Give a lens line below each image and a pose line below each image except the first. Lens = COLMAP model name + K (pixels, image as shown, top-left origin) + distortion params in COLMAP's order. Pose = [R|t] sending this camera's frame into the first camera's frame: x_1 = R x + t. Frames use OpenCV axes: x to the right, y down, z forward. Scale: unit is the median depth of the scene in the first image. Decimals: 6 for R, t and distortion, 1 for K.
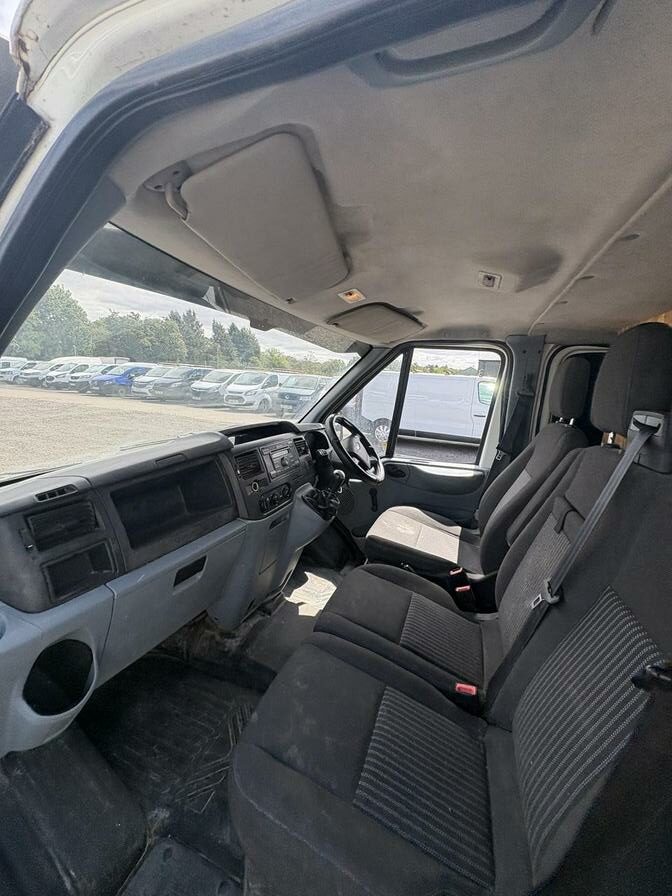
lens RADIAL K [[358.8, 0, 336.0], [0, 358.8, 446.9], [0, 0, 1]] dist [-0.001019, 0.000280]
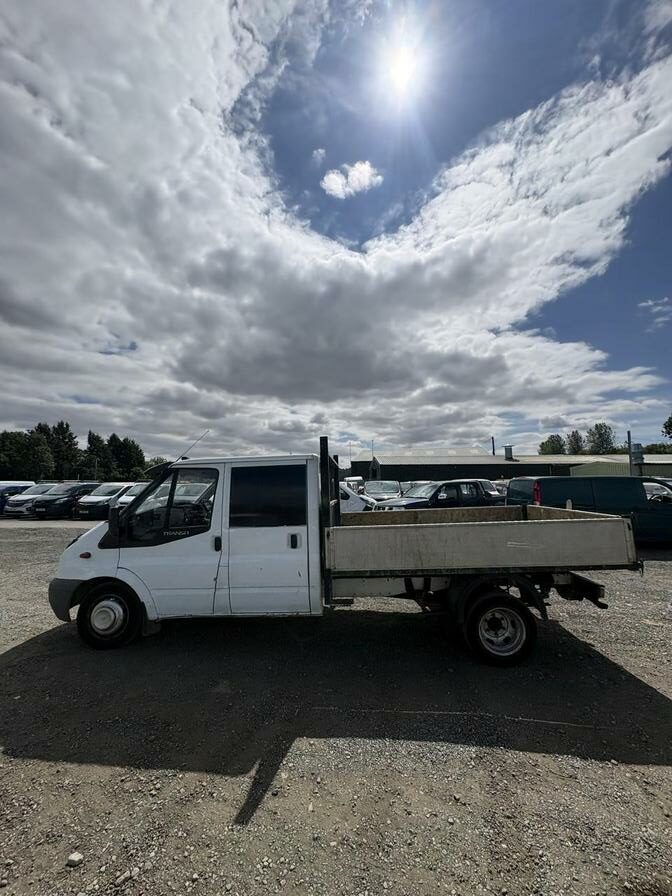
lens RADIAL K [[358.8, 0, 336.0], [0, 358.8, 446.9], [0, 0, 1]] dist [-0.001019, 0.000280]
pose [[0.958465, -0.030005, 0.283626, 0.212699], [0.109138, 0.957348, -0.267533, 0.451343], [-0.263501, 0.287375, 0.920860, -2.220218]]
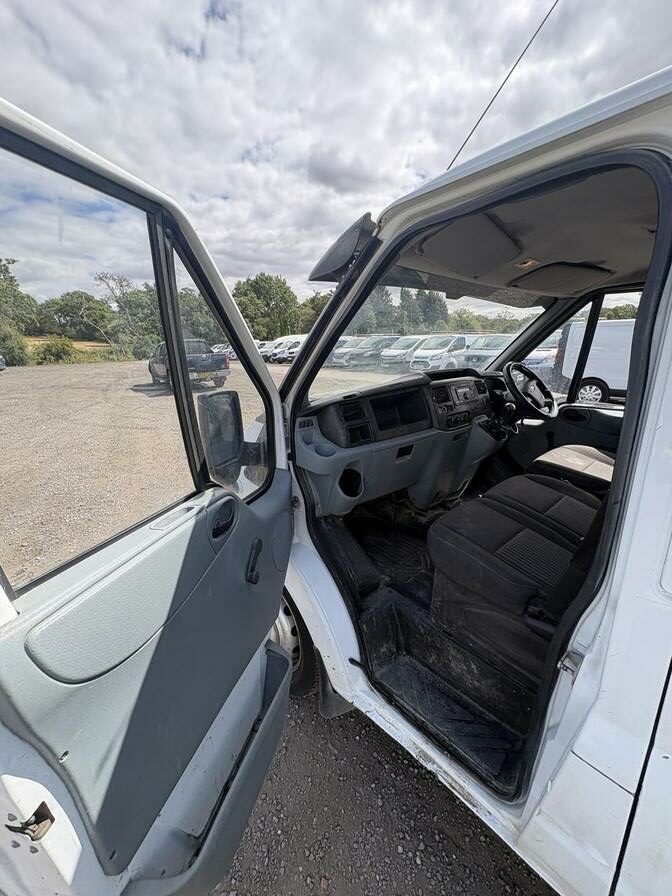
lens RADIAL K [[358.8, 0, 336.0], [0, 358.8, 446.9], [0, 0, 1]] dist [-0.001019, 0.000280]
pose [[0.878964, 0.061313, -0.472931, 0.058604], [-0.018009, 0.995261, 0.095560, 0.084216], [0.476549, -0.075477, 0.875902, -0.337779]]
